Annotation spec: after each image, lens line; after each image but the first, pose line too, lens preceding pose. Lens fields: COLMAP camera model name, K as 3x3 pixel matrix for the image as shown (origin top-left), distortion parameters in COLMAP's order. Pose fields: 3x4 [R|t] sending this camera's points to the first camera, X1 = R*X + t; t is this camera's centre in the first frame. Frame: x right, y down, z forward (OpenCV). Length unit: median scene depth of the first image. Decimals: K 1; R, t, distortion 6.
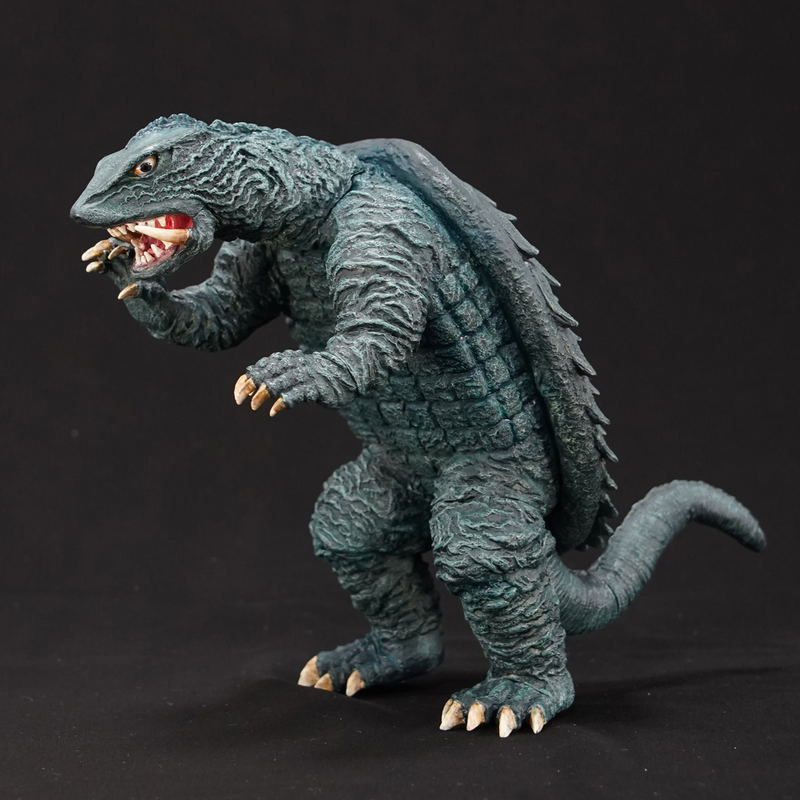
lens RADIAL K [[2113.0, 0, 397.4], [0, 2113.0, 403.9], [0, 0, 1]] dist [-0.110469, 0.000000]
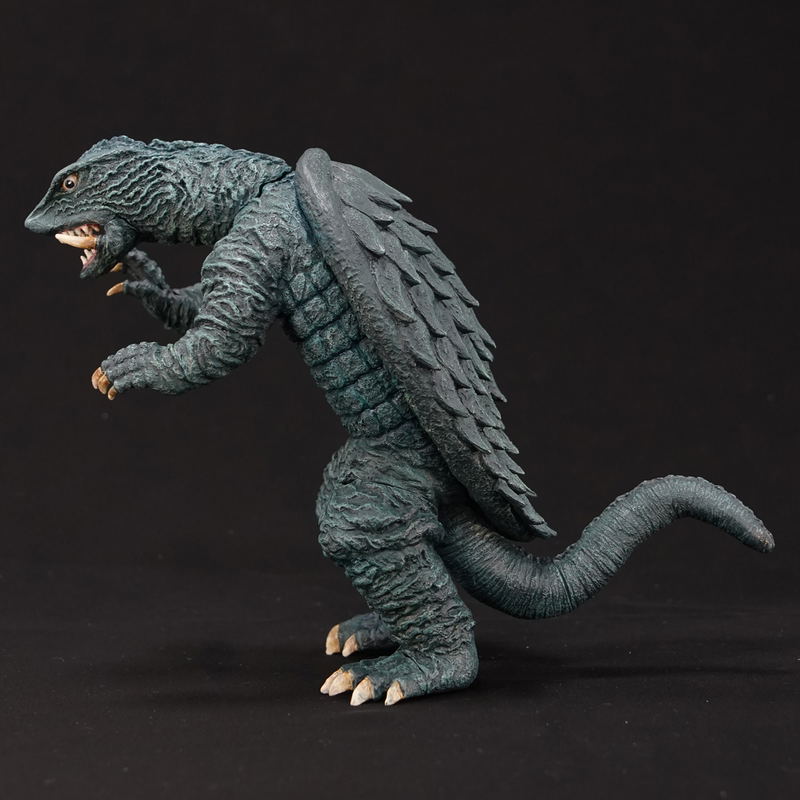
lens RADIAL K [[1967.5, 0, 406.0], [0, 1967.5, 403.3], [0, 0, 1]] dist [-0.080997, 0.000000]
pose [[0.843754, 0.029533, -0.535917, 0.607126], [-0.020444, 0.999529, 0.022895, -0.018730], [0.536341, -0.008362, 0.843960, 0.174011]]
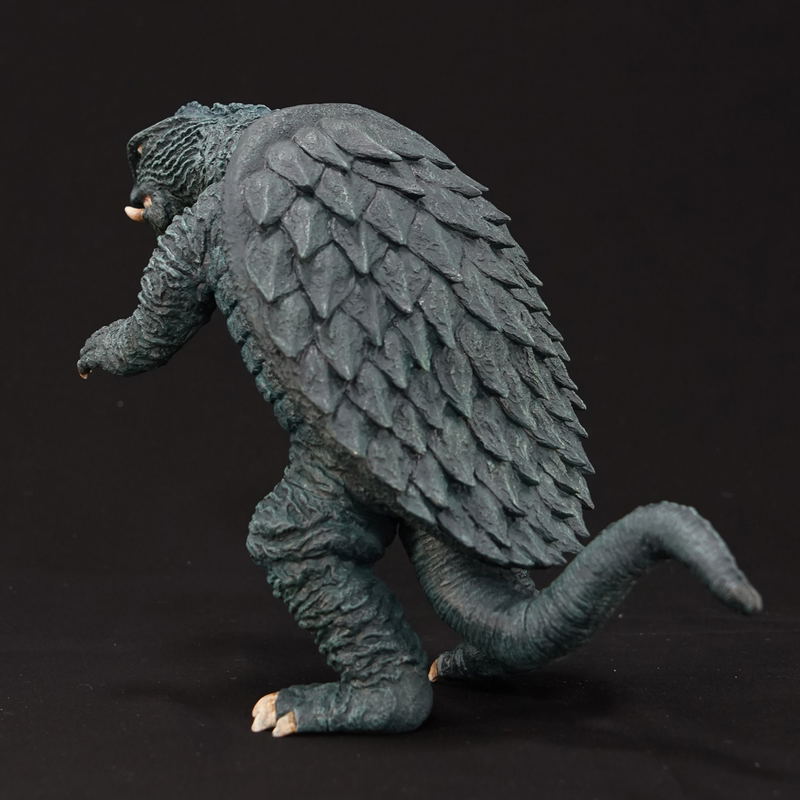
lens RADIAL K [[2093.9, 0, 395.7], [0, 2093.9, 394.2], [0, 0, 1]] dist [-0.077756, 0.000000]
pose [[0.245812, 0.061927, -0.967337, 0.979762], [-0.029410, 0.997974, 0.056415, -0.049735], [0.968871, 0.014581, 0.247135, 0.831617]]
